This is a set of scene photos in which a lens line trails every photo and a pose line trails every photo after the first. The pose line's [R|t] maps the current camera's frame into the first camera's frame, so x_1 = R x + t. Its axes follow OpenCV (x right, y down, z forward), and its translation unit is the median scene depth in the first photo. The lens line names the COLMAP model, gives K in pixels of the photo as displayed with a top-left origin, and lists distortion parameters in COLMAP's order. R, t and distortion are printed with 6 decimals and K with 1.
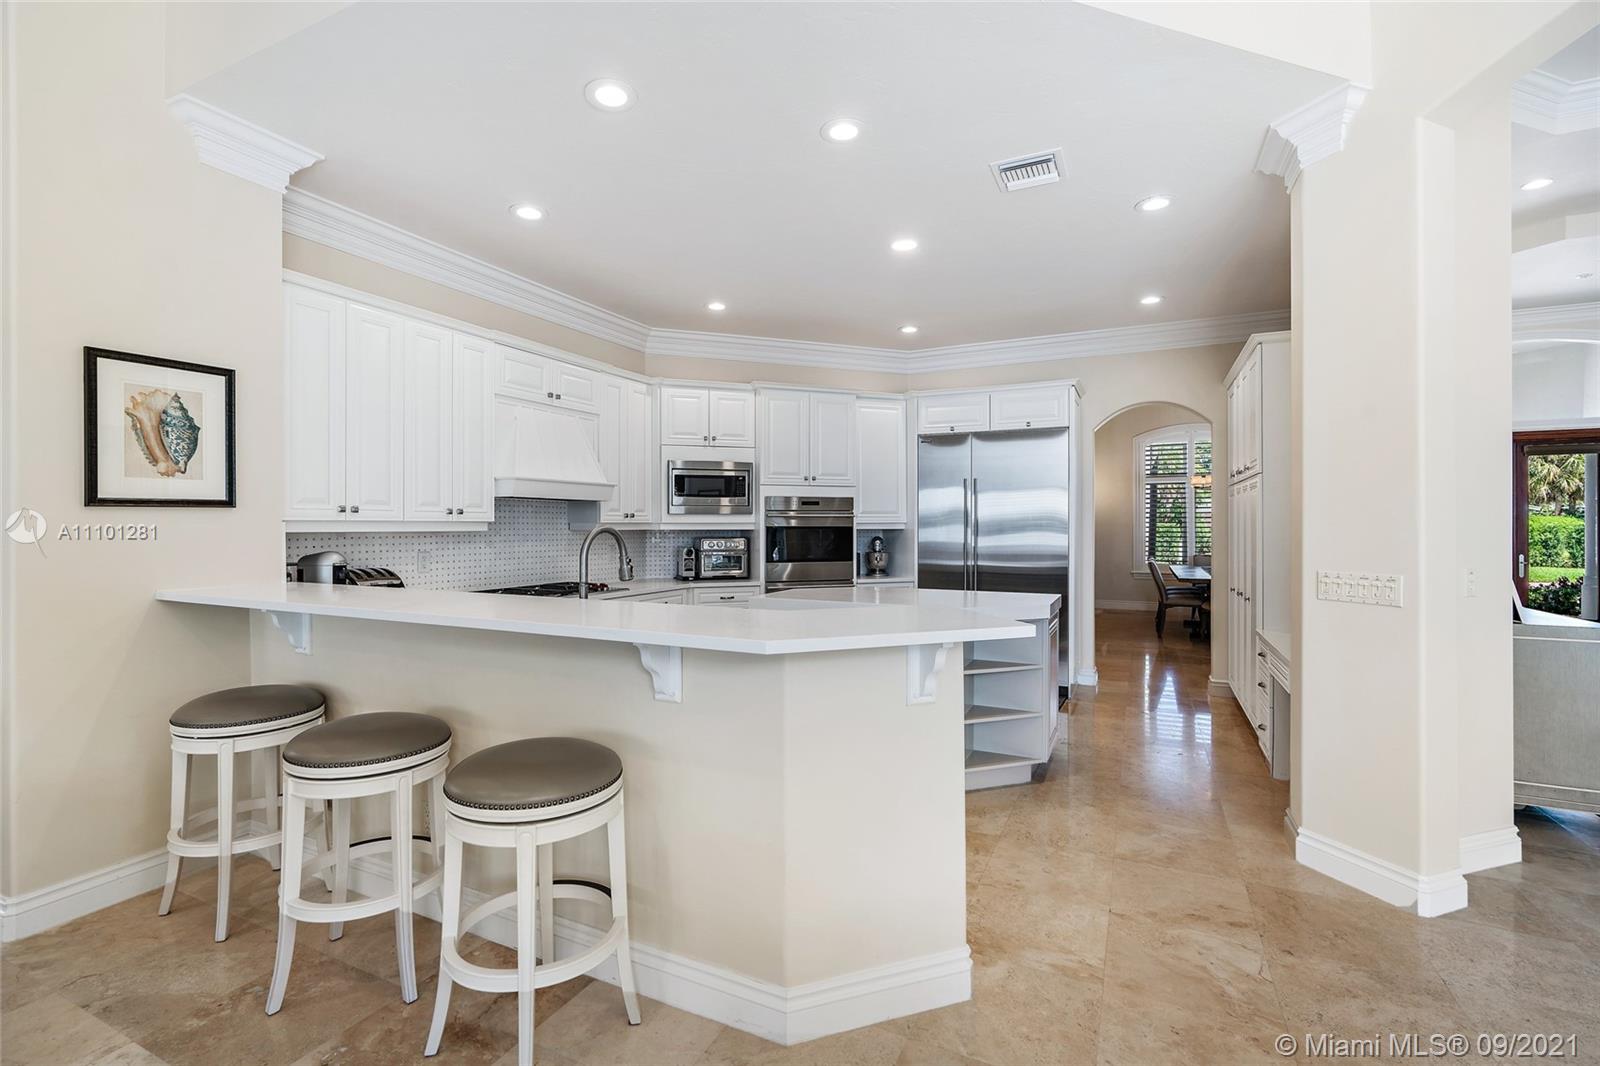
lens RADIAL K [[719.5, 0, 799.5], [0, 719.5, 530.2], [0, 0, 1]] dist [-0.003297, 0.001932]
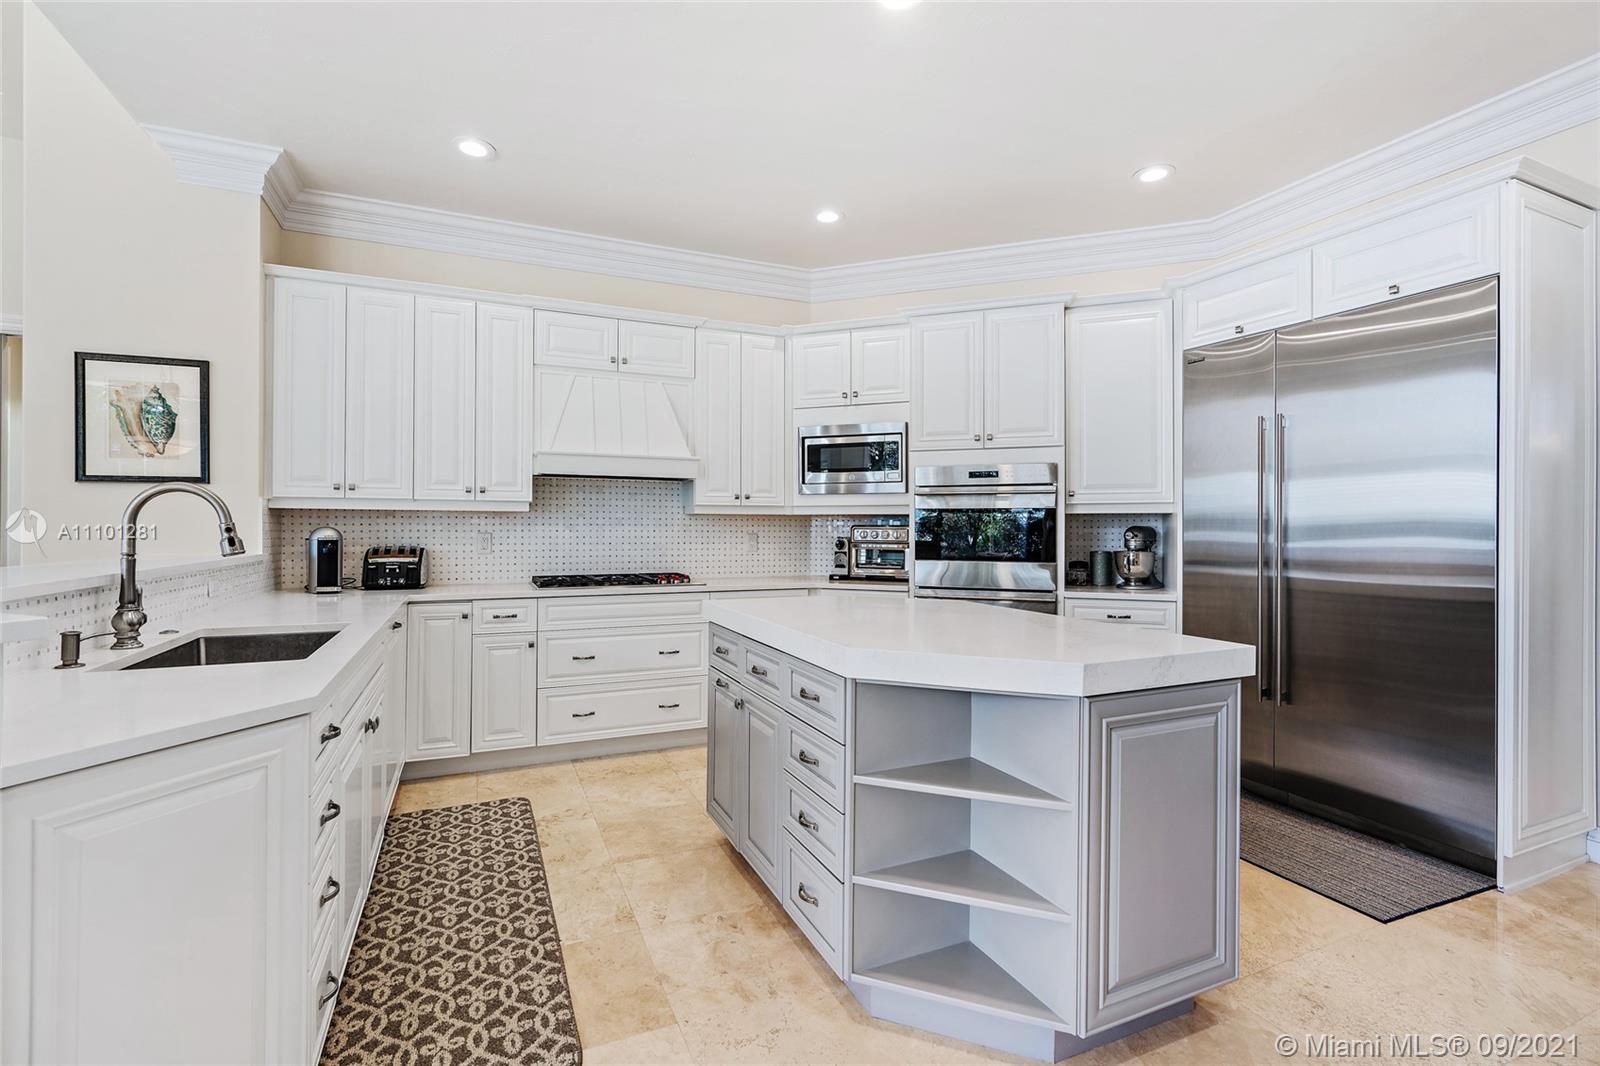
lens RADIAL K [[719.5, 0, 798.5], [0, 719.5, 525.6], [0, 0, 1]] dist [-0.003297, 0.001932]
pose [[0.761121, 0.001855, -0.648608, 0.382028], [-0.008875, 0.999932, -0.007555, 0.020298], [0.648549, 0.011507, 0.761086, 0.445475]]
